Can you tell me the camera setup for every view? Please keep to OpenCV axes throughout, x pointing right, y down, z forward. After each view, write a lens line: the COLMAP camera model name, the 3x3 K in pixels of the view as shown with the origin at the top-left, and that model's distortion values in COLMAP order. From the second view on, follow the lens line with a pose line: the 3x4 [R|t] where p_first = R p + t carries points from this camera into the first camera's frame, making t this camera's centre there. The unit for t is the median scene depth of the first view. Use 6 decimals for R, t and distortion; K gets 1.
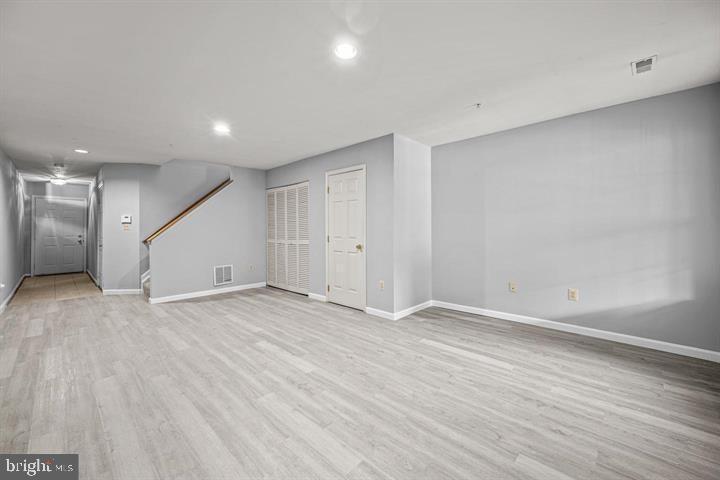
lens RADIAL K [[292.2, 0, 359.5], [0, 292.2, 230.0], [0, 0, 1]] dist [0.001348, 0.000009]
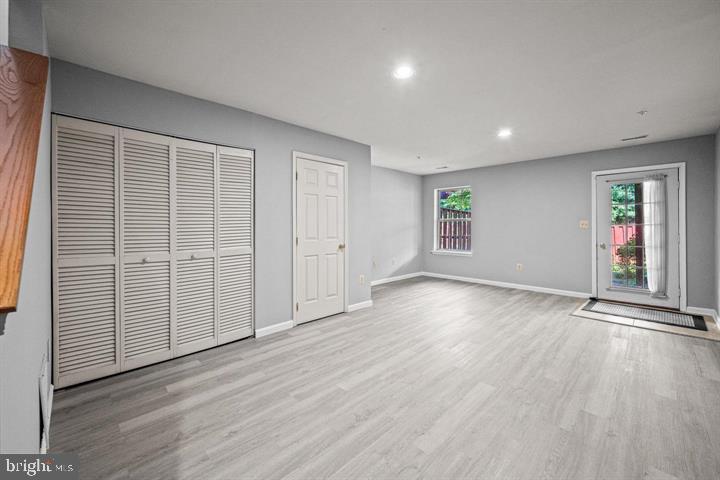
lens RADIAL K [[292.2, 0, 359.5], [0, 292.2, 230.0], [0, 0, 1]] dist [0.001348, 0.000009]
pose [[0.021504, -0.002916, 0.999765, -0.981857], [0.009698, 0.999949, 0.002708, 0.001524], [-0.999722, 0.009638, 0.021531, 0.947898]]
